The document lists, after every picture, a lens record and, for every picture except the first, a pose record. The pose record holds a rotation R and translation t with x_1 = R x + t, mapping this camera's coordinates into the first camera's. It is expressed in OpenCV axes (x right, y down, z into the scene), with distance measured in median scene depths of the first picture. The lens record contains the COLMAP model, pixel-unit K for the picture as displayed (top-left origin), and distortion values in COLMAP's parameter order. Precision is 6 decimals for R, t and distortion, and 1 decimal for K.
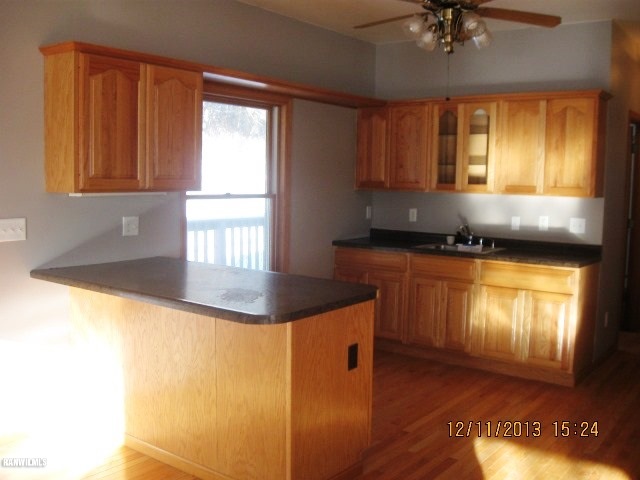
lens RADIAL K [[658.4, 0, 320.0], [0, 658.4, 240.0], [0, 0, 1]] dist [-0.124999, 0.019055]
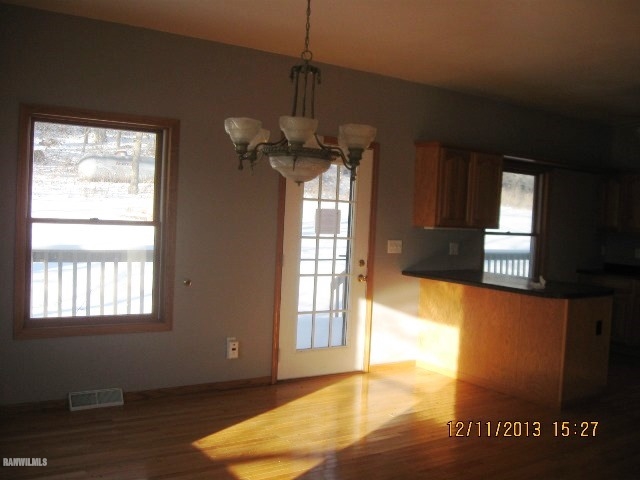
lens RADIAL K [[658.4, 0, 320.0], [0, 658.4, 240.0], [0, 0, 1]] dist [-0.124999, 0.019055]
pose [[0.948134, 0.040094, -0.315334, -0.103677], [-0.060140, 0.996723, -0.054096, 0.070843], [0.312131, 0.070254, 0.947438, -0.713792]]
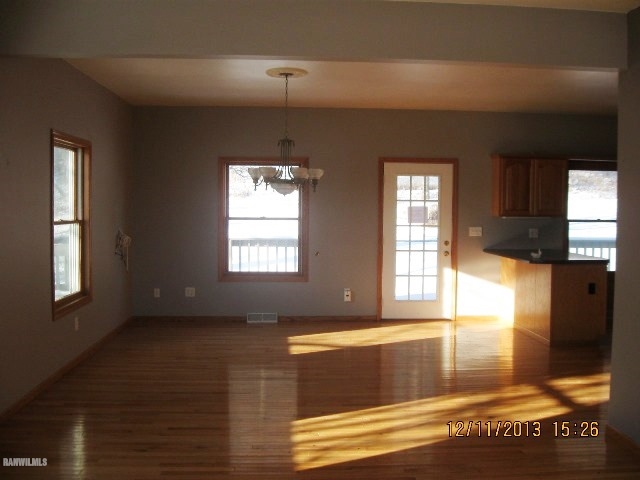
lens RADIAL K [[658.4, 0, 320.0], [0, 658.4, 240.0], [0, 0, 1]] dist [-0.124999, 0.019055]
pose [[0.646794, 0.025868, -0.762226, 0.958388], [-0.069121, 0.997300, -0.024808, 0.110939], [0.759526, 0.068731, 0.646835, -0.981686]]
